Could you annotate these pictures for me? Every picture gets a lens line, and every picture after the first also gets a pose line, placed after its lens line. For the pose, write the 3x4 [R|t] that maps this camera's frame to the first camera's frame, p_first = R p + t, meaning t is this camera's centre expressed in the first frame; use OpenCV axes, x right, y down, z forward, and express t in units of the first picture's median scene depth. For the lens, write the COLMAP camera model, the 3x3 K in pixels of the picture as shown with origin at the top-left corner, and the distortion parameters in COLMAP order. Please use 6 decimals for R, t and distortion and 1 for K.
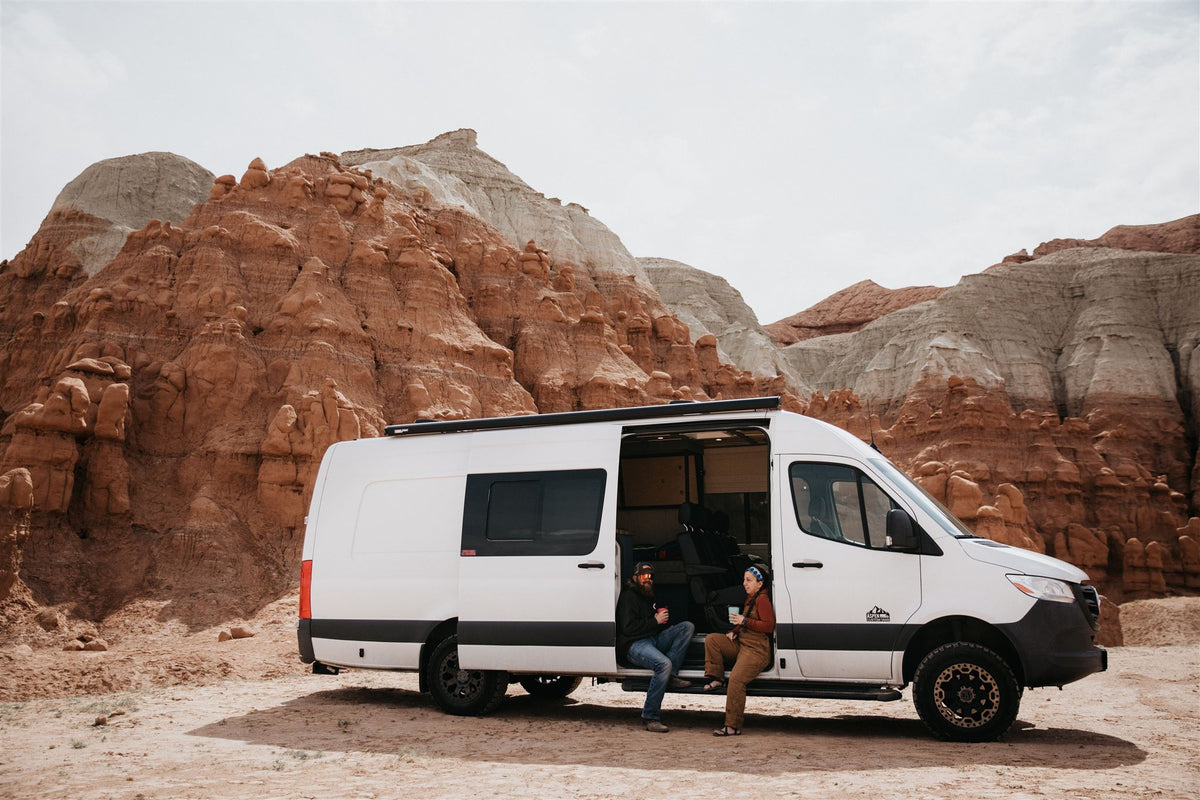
lens RADIAL K [[1109.1, 0, 600.0], [0, 1109.1, 400.0], [0, 0, 1]] dist [-0.001884, 0.017606]
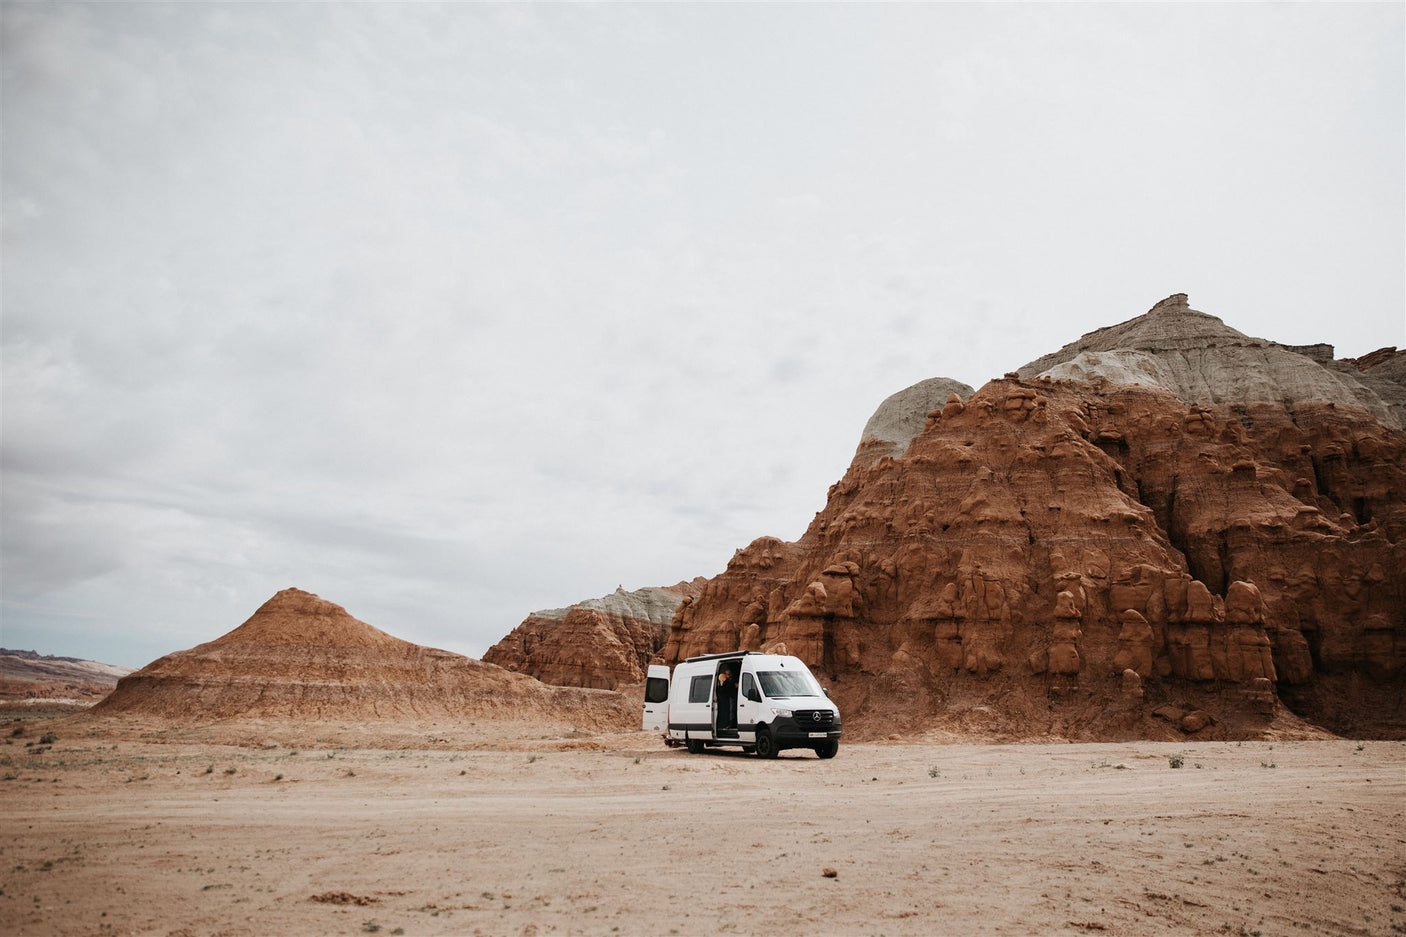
lens RADIAL K [[1023.4, 0, 703.0], [0, 1023.4, 468.5], [0, 0, 1]] dist [-0.117467, 0.101348]
pose [[0.752028, -0.160656, -0.639252, 0.291462], [0.118016, 0.986988, -0.109213, -0.030799], [0.648480, 0.006689, 0.761202, -0.184851]]
